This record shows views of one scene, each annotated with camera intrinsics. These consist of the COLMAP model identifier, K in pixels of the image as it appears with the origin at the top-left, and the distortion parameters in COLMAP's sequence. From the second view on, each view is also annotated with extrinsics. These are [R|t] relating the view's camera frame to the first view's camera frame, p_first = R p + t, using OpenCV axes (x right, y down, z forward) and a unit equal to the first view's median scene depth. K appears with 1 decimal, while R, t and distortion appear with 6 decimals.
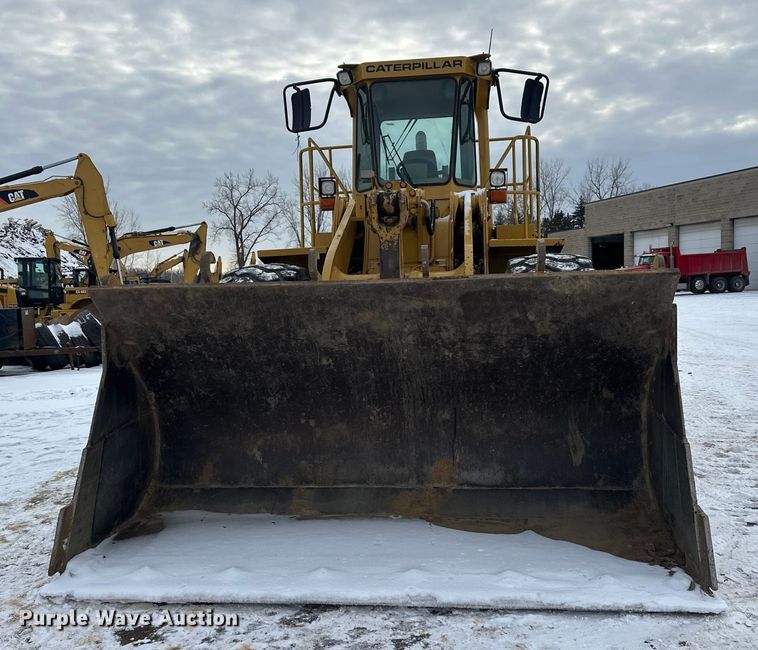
lens RADIAL K [[710.8, 0, 379.1], [0, 710.8, 345.5], [0, 0, 1]] dist [0.079543, -0.017669]
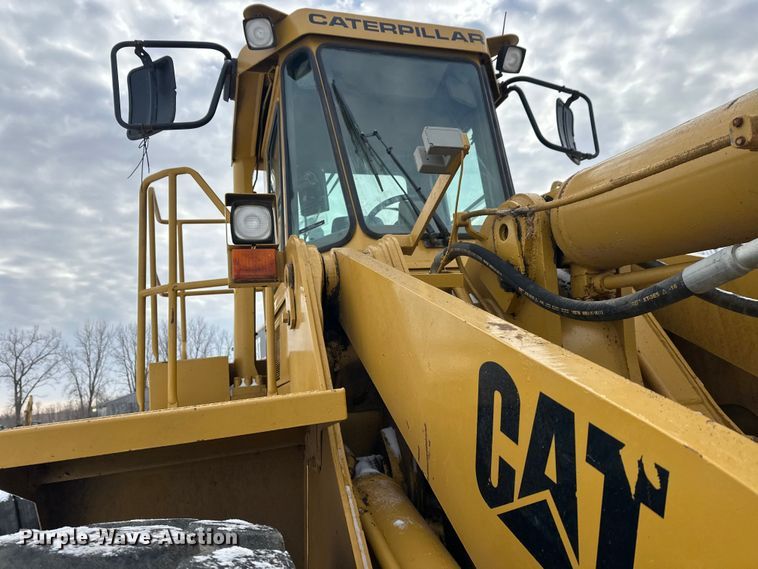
lens RADIAL K [[523.4, 0, 379.0], [0, 523.4, 284.5], [0, 0, 1]] dist [0.062660, -0.079569]
pose [[0.920311, 0.021538, 0.390593, -0.109400], [0.100430, 0.952008, -0.289128, -0.102565], [-0.378075, 0.305315, 0.873981, 0.713787]]
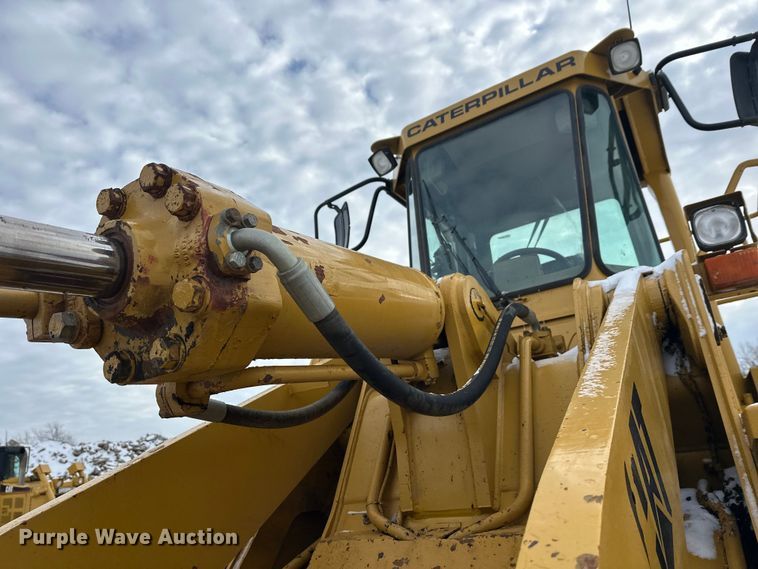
lens RADIAL K [[523.4, 0, 379.0], [0, 523.4, 284.5], [0, 0, 1]] dist [0.062660, -0.079569]
pose [[0.897506, -0.196621, -0.394745, 0.105008], [0.031403, 0.921329, -0.387512, -0.104395], [0.439883, 0.335398, 0.833073, 0.664092]]
